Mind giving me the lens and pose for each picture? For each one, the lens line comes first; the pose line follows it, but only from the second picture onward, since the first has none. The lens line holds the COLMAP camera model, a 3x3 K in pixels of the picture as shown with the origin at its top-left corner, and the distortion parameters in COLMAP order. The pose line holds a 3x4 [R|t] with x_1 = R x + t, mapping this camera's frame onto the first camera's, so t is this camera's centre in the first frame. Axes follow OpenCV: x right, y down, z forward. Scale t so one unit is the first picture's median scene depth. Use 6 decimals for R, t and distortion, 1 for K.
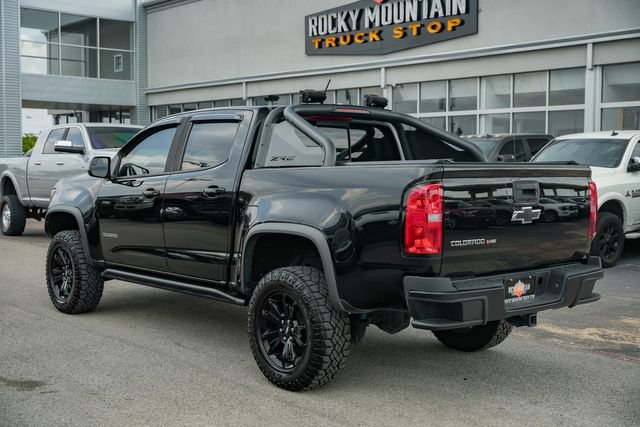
lens RADIAL K [[785.0, 0, 331.3], [0, 785.0, 200.5], [0, 0, 1]] dist [-0.006305, -0.006411]
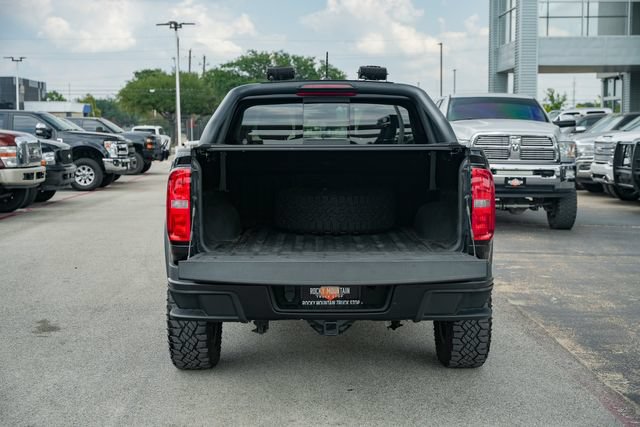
lens RADIAL K [[881.6, 0, 320.0], [0, 881.6, 213.5], [0, 0, 1]] dist [-0.001867, 0.002911]
pose [[0.752602, 0.048580, -0.656682, 1.473421], [-0.018631, 0.998447, 0.052511, -0.041002], [0.658213, -0.027285, 0.752337, 0.443299]]
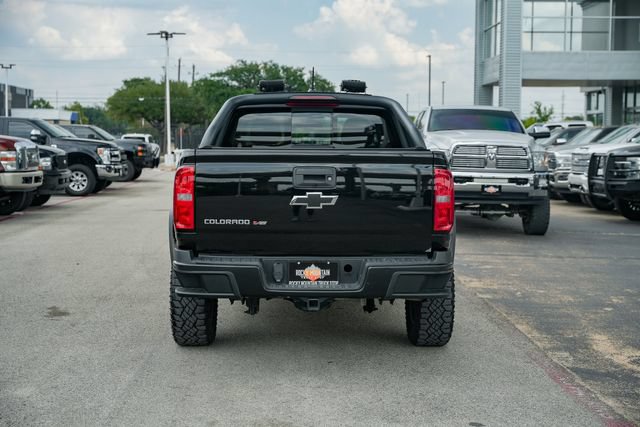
lens RADIAL K [[881.6, 0, 320.0], [0, 881.6, 213.5], [0, 0, 1]] dist [-0.001867, 0.002911]
pose [[0.761085, 0.048351, -0.646848, 1.662458], [-0.029017, 0.998758, 0.040515, -0.017791], [0.648003, -0.012065, 0.761542, 0.237773]]
